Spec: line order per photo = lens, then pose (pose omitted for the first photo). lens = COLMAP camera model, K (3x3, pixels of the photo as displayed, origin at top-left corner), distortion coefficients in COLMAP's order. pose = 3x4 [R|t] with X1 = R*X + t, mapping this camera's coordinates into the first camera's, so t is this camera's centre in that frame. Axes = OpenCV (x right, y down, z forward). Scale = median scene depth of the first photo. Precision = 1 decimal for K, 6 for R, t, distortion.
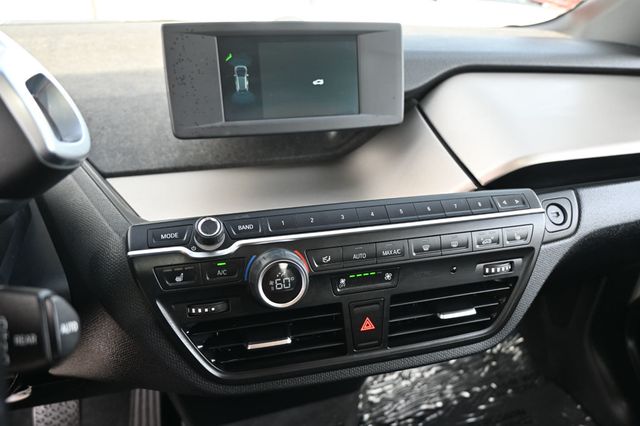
lens RADIAL K [[446.6, 0, 320.0], [0, 446.6, 213.0], [0, 0, 1]] dist [0.000740, 0.001277]
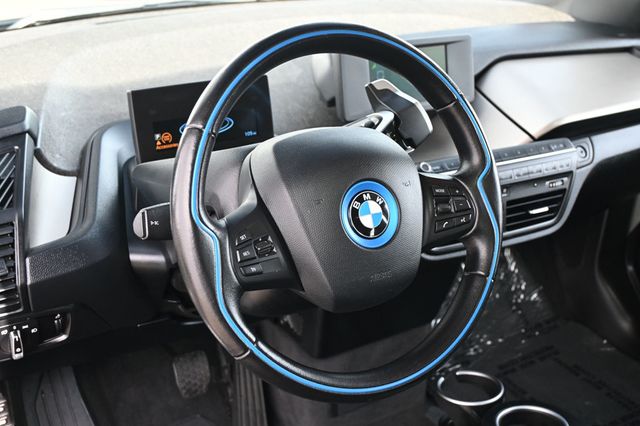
lens RADIAL K [[793.4, 0, 320.0], [0, 793.4, 213.0], [0, 0, 1]] dist [0.007953, -0.023646]
pose [[0.966421, -0.088066, 0.241404, -1.158687], [0.091043, 0.995846, -0.001181, 0.144970], [-0.240297, 0.023120, 0.970424, -1.652866]]
